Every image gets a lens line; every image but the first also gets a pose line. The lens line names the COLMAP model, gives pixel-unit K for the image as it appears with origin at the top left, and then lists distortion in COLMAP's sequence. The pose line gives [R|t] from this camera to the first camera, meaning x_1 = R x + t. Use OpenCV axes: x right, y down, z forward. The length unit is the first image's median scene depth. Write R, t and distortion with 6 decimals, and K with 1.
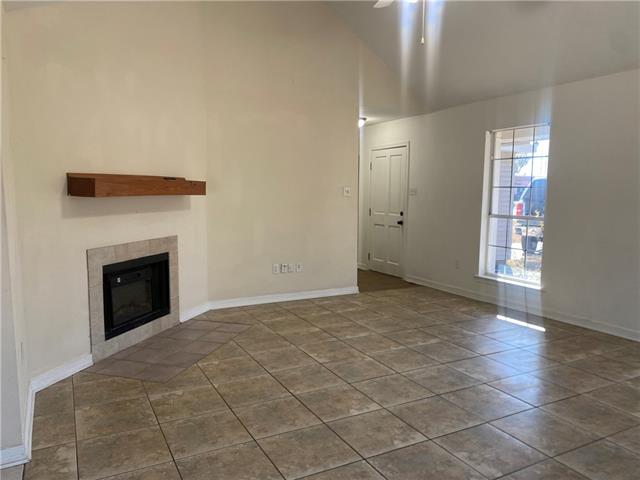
lens RADIAL K [[483.1, 0, 321.2], [0, 483.1, 243.7], [0, 0, 1]] dist [0.036058, -0.022344]
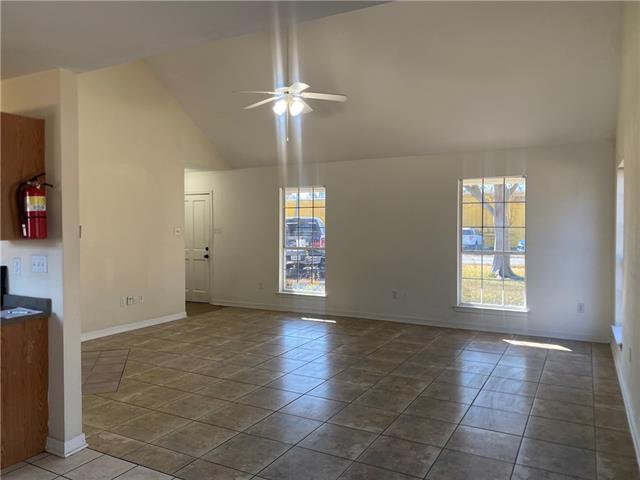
lens RADIAL K [[483.1, 0, 320.0], [0, 483.1, 236.1], [0, 0, 1]] dist [0.036058, -0.022344]
pose [[0.833283, -0.020258, 0.552475, -0.359411], [0.068458, 0.995418, -0.066755, 0.008113], [-0.548591, 0.093447, 0.830852, -0.216111]]
